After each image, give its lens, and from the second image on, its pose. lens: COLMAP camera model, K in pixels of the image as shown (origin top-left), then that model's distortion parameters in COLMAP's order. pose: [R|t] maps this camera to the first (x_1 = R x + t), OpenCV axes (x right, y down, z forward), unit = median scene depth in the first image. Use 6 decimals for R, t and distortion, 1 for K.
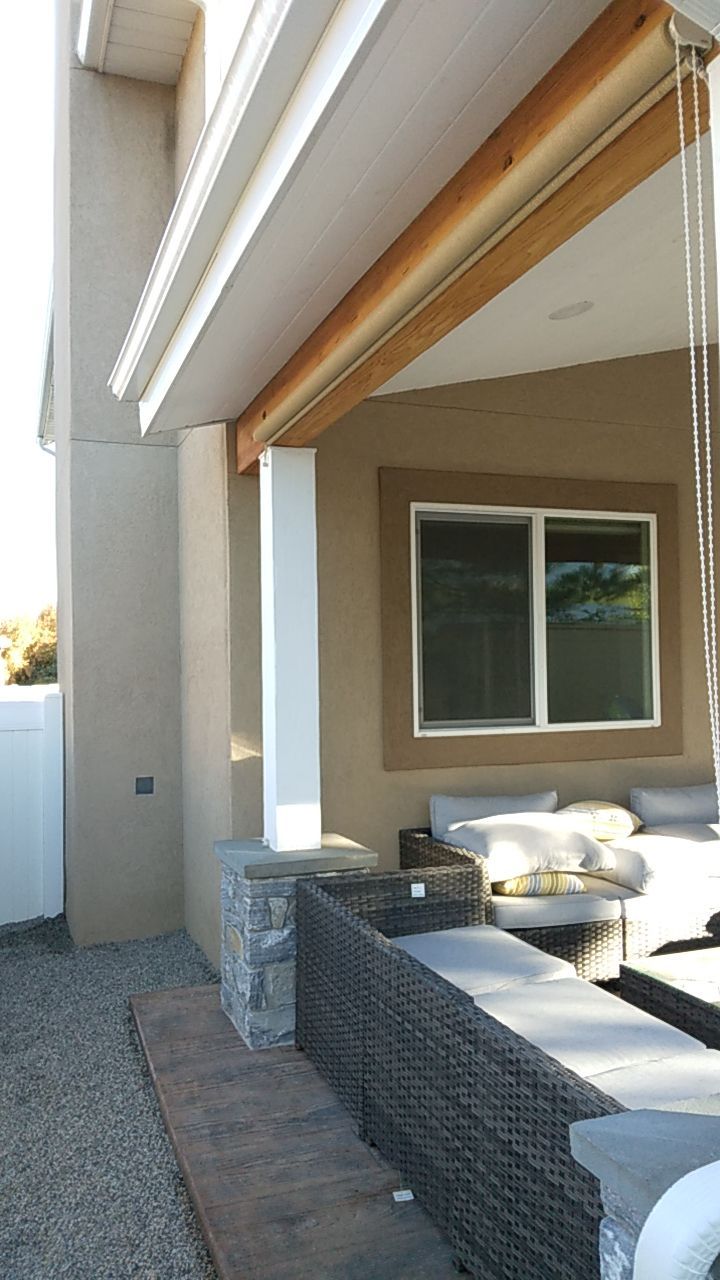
lens RADIAL K [[935.2, 0, 336.9], [0, 935.2, 635.3], [0, 0, 1]] dist [0.054900, -0.115899]
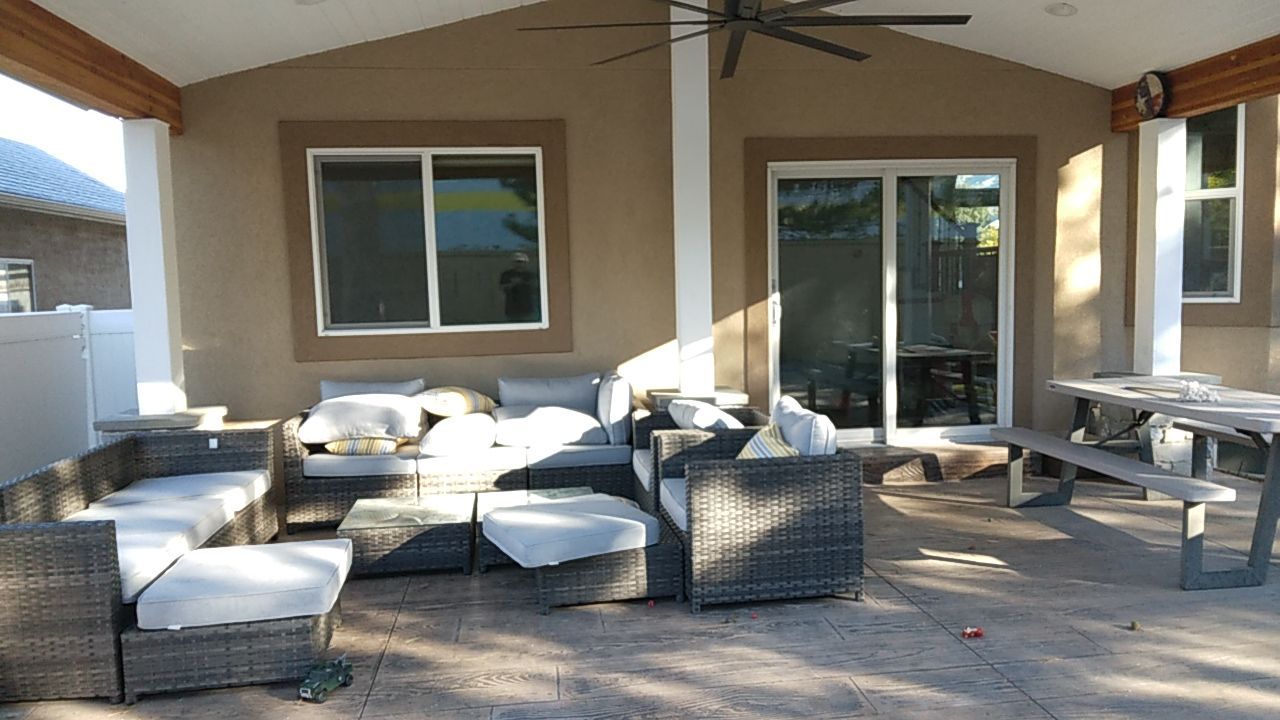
lens RADIAL K [[935.2, 0, 626.8], [0, 935.2, 364.8], [0, 0, 1]] dist [0.054900, -0.115899]
pose [[0.974623, 0.009126, -0.223665, 0.780902], [0.019243, 0.992055, 0.124326, -0.003768], [0.223023, -0.125475, 0.966704, -0.152738]]
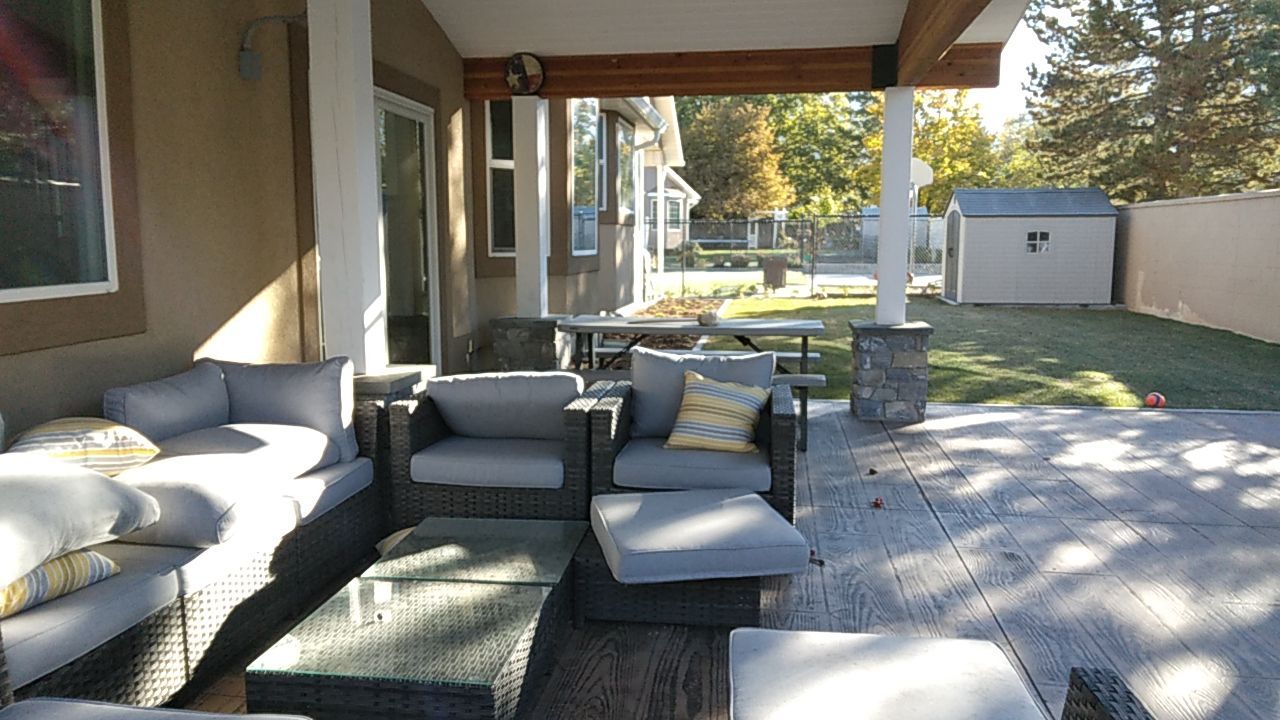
lens RADIAL K [[941.6, 0, 664.8], [0, 941.6, 359.1], [0, 0, 1]] dist [0.060805, -0.114655]
pose [[0.443827, -0.097311, 0.890813, -0.084557], [-0.042176, 0.990716, 0.129238, 0.046778], [-0.895119, -0.094931, 0.435603, 0.408893]]
